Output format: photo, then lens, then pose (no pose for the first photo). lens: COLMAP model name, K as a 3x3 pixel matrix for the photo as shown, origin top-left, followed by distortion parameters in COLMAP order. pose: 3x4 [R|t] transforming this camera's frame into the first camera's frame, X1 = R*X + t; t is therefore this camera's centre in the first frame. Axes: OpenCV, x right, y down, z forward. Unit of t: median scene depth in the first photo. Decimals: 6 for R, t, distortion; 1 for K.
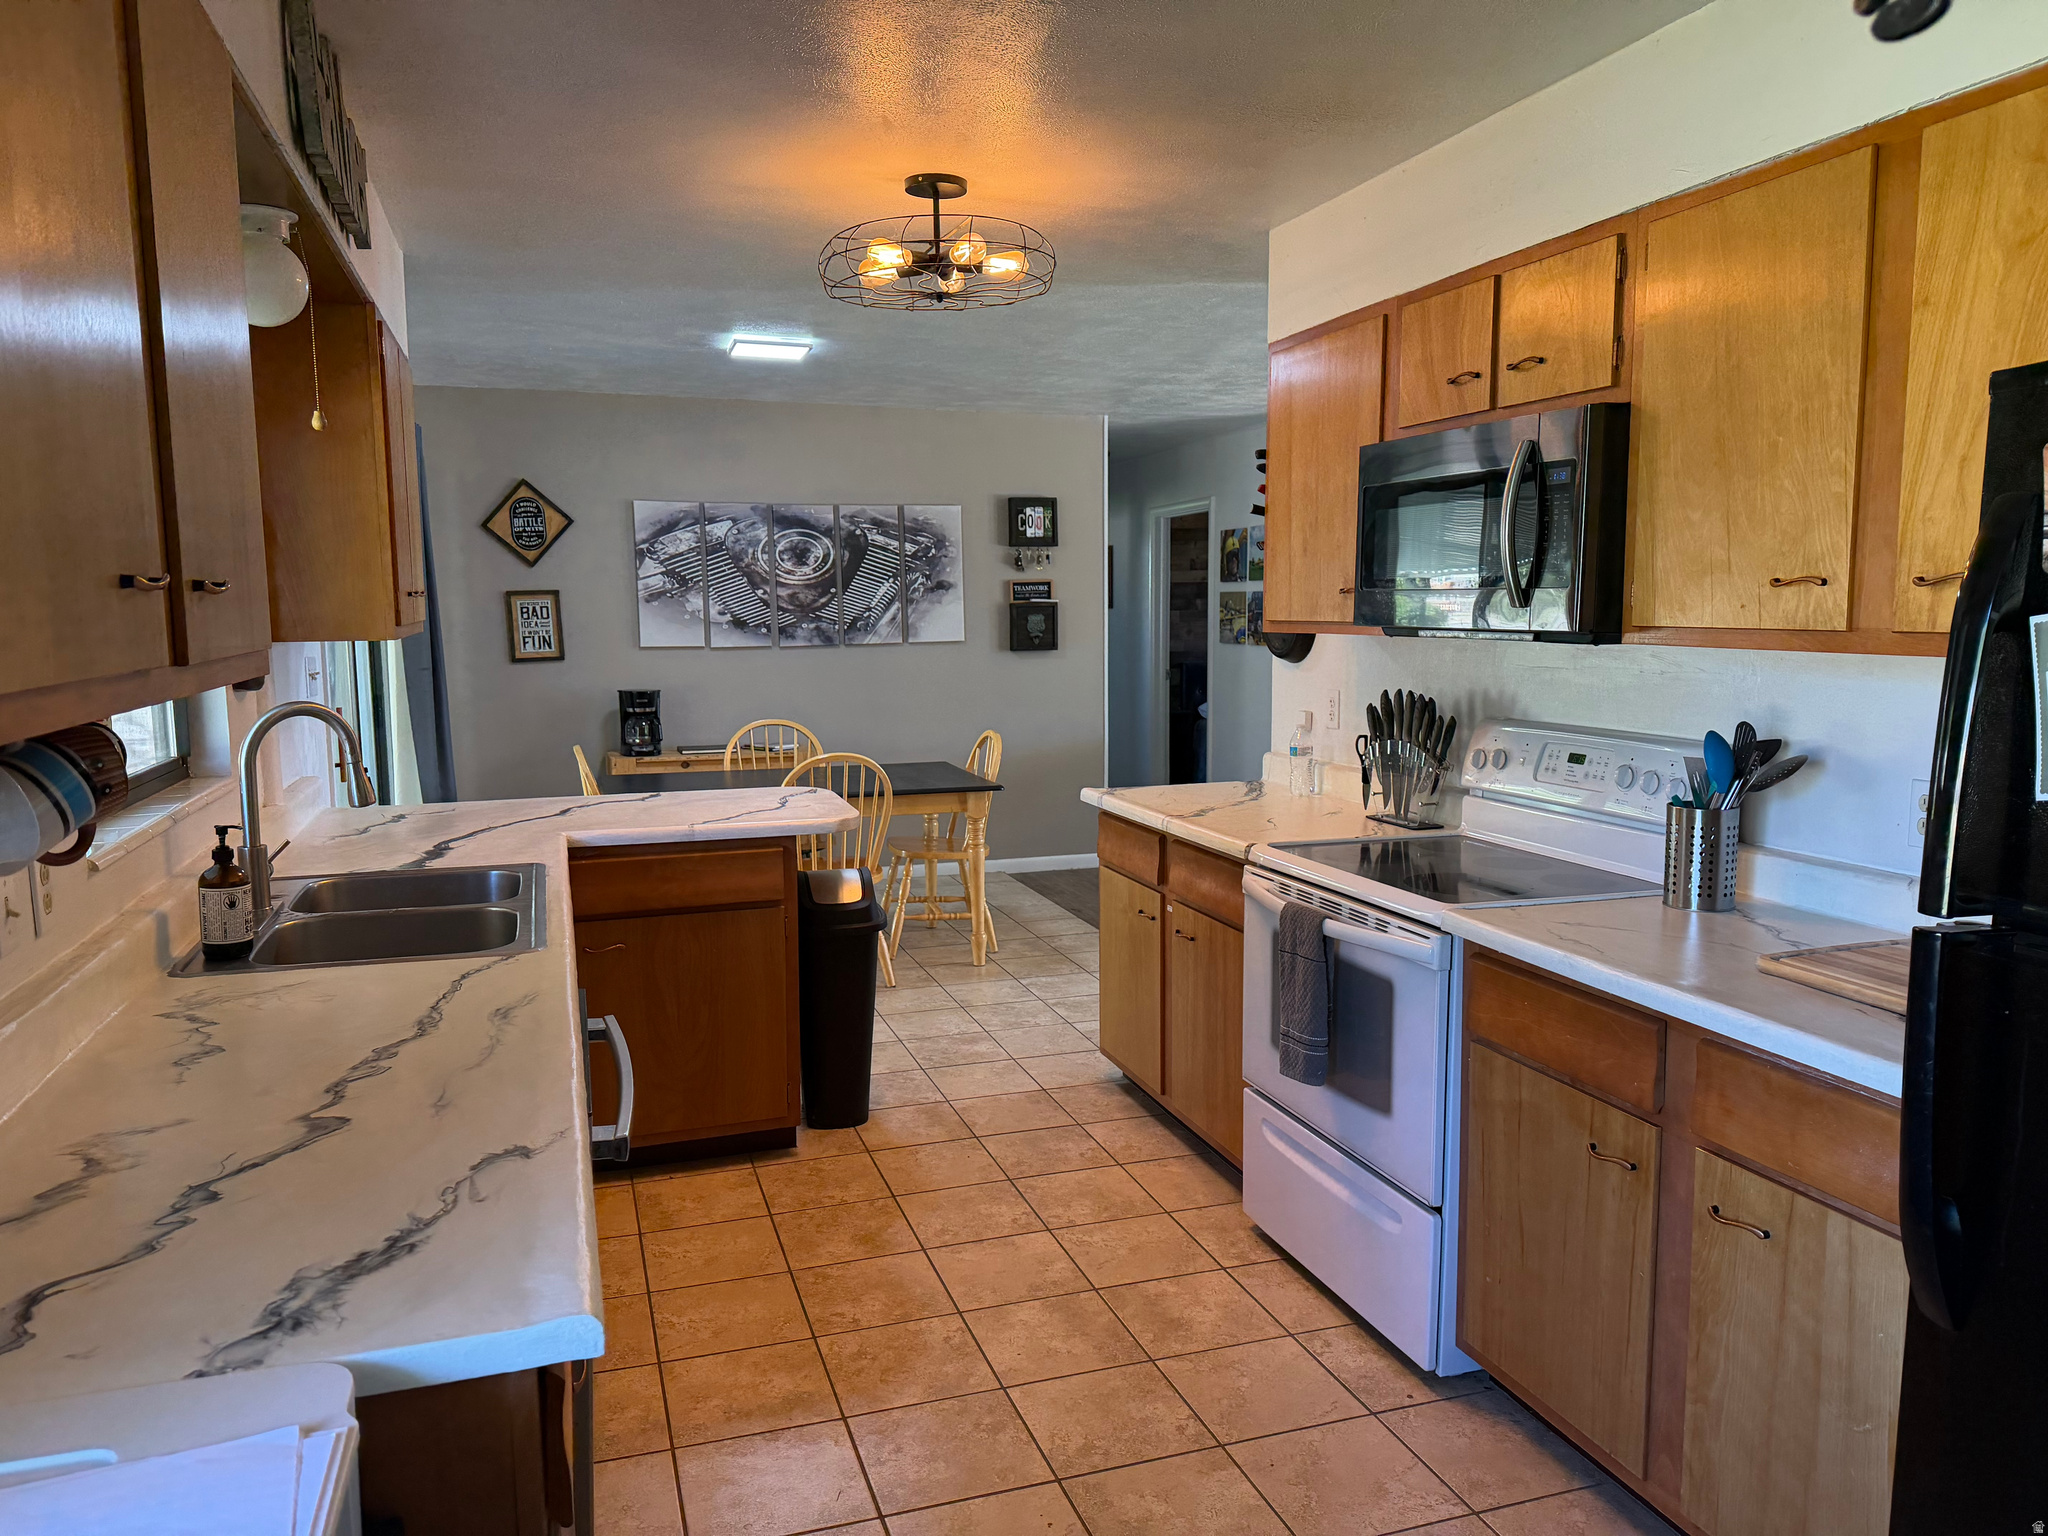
lens RADIAL K [[1435.2, 0, 1024.0], [0, 1435.2, 768.0], [0, 0, 1]] dist [0.042687, -0.056758]
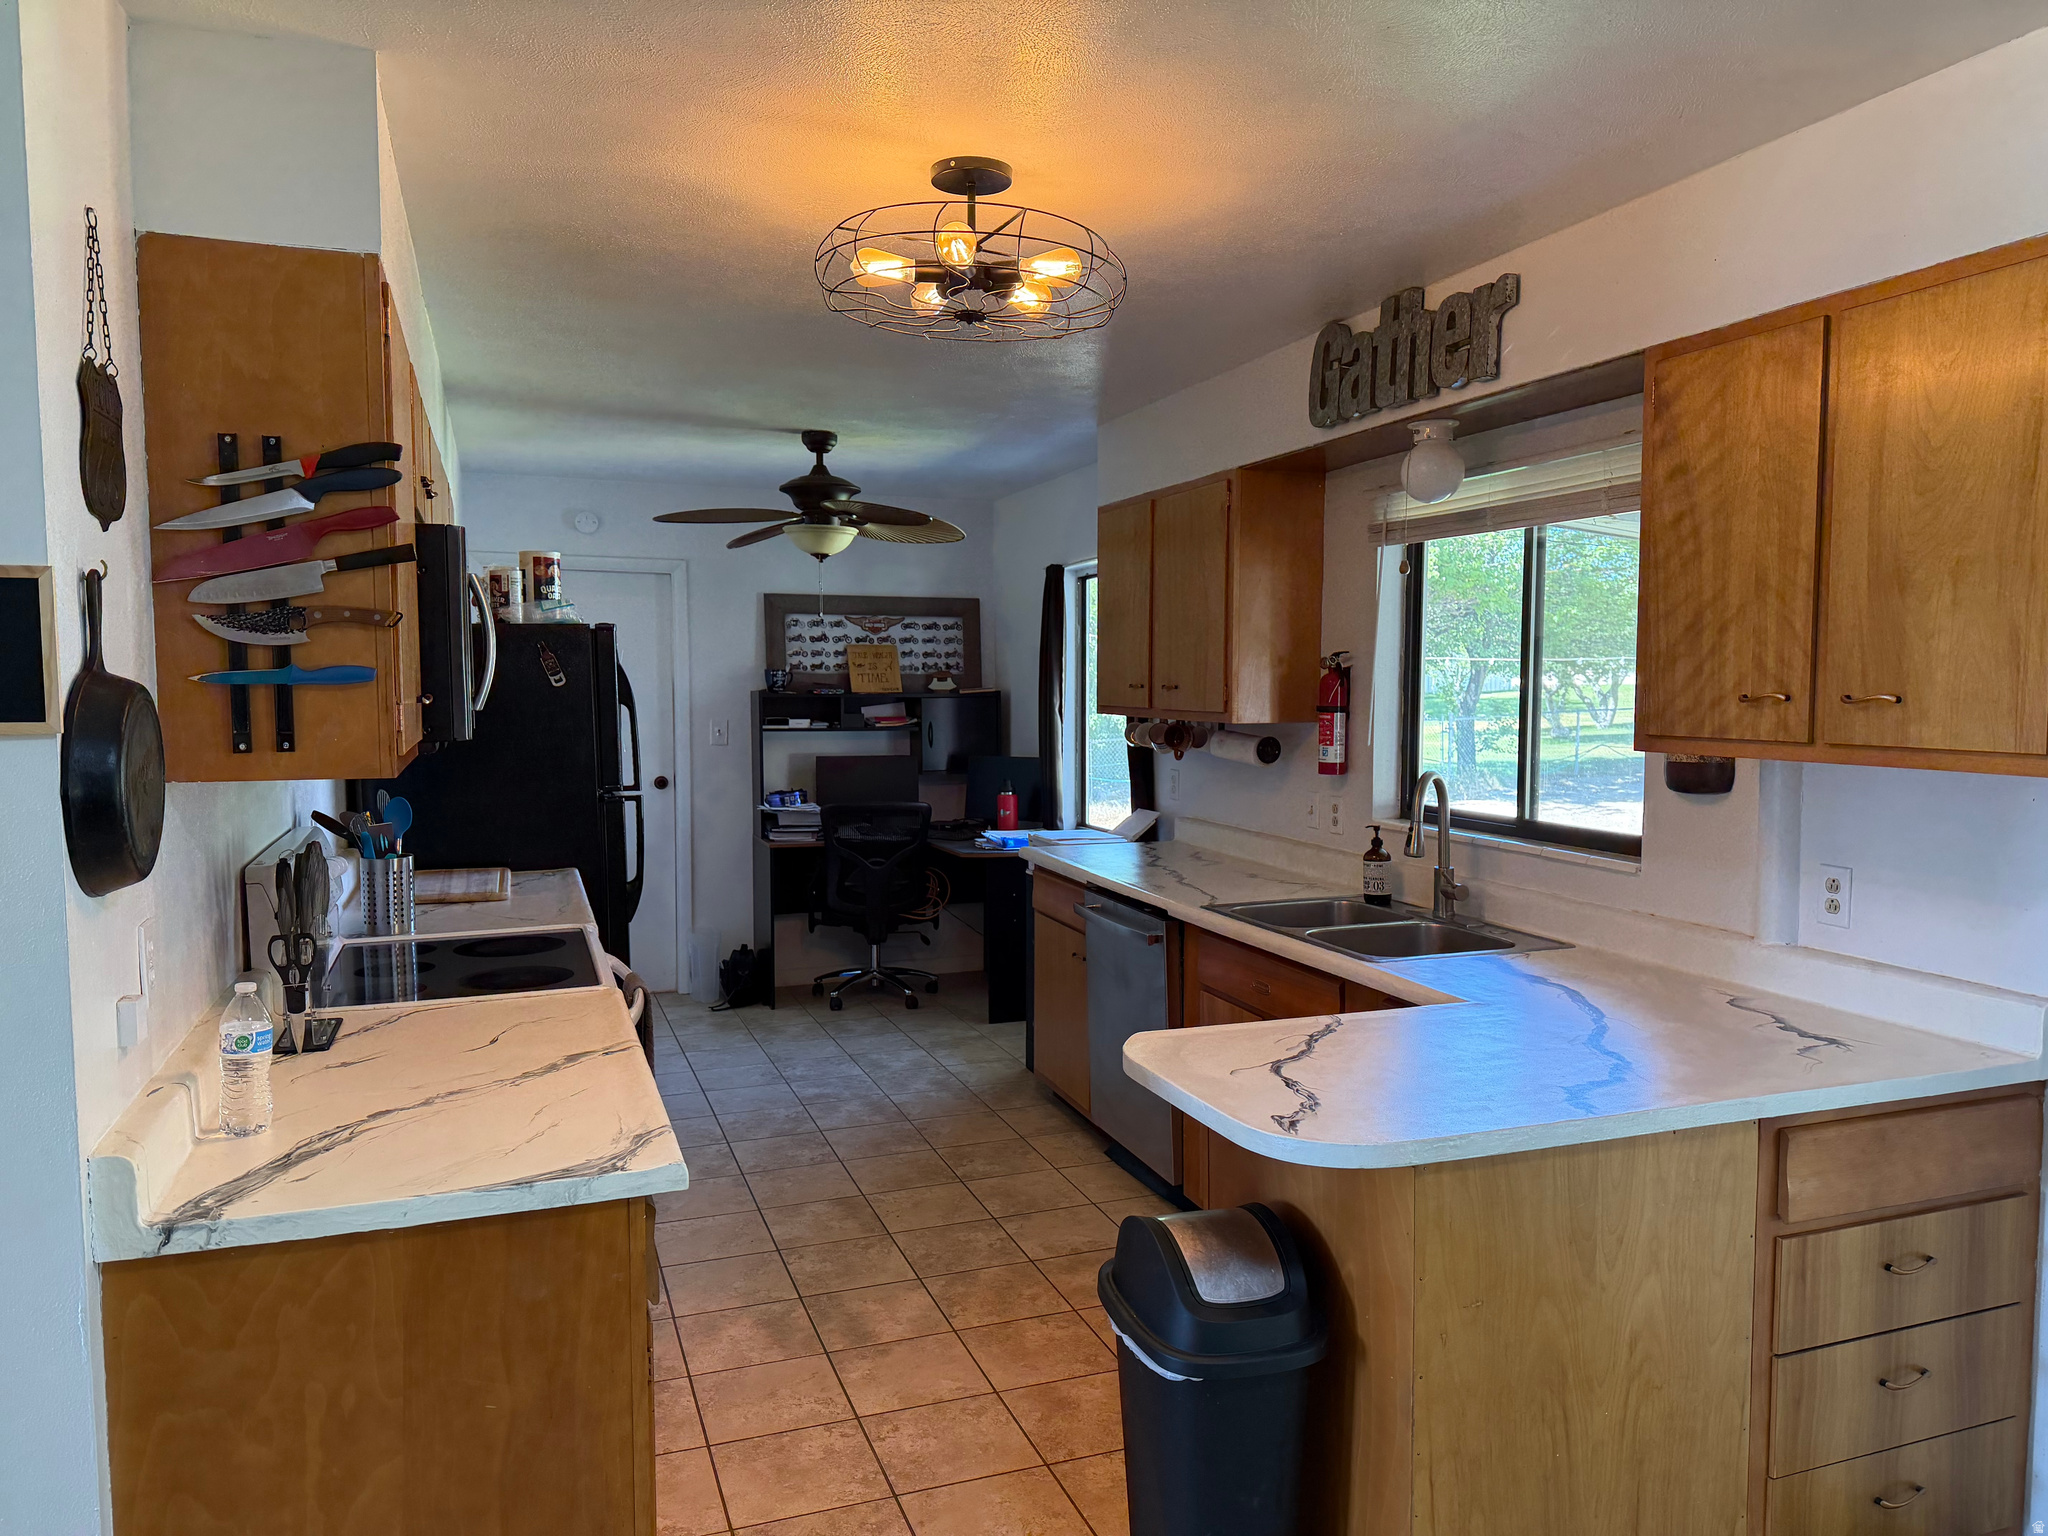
lens RADIAL K [[1420.5, 0, 1057.6], [0, 1420.5, 789.9], [0, 0, 1]] dist [0.049468, -0.064611]
pose [[-0.998819, 0.008701, -0.047808, -0.069729], [-0.000939, 0.980200, 0.198009, -0.241660], [0.048584, 0.197820, -0.979034, 1.874709]]
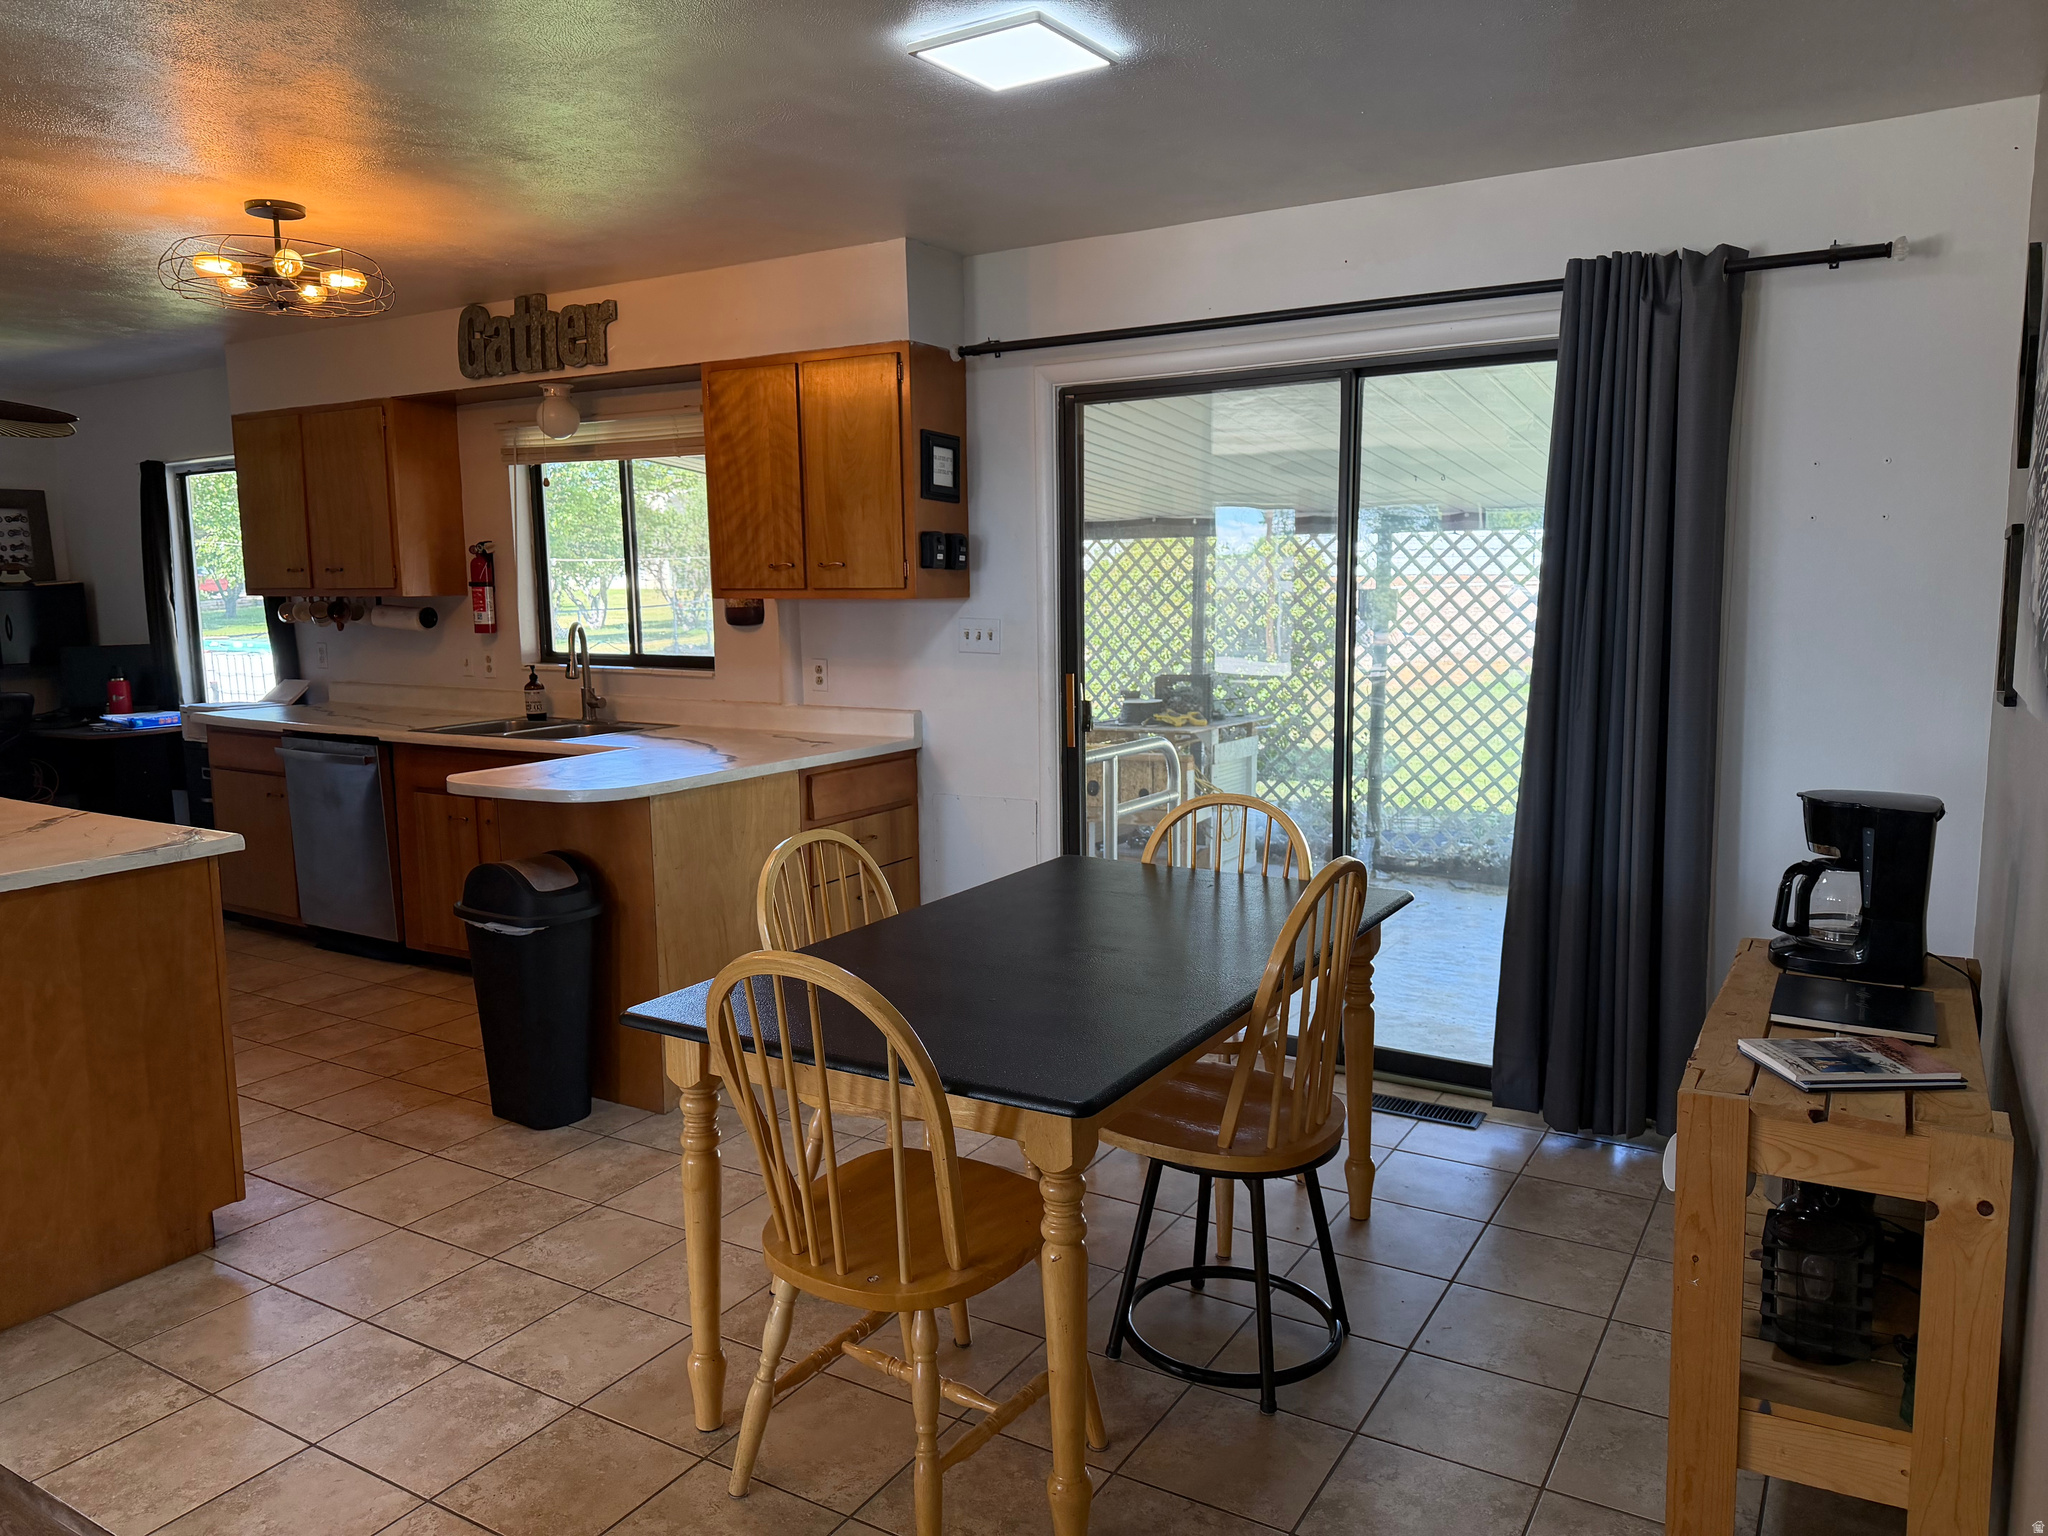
lens RADIAL K [[1435.2, 0, 1024.0], [0, 1435.2, 768.0], [0, 0, 1]] dist [0.042687, -0.056758]
pose [[-0.760440, 0.097986, -0.641974, 0.277971], [-0.064224, 0.972358, 0.224489, -0.280613], [0.646225, 0.211941, -0.733127, 2.393543]]
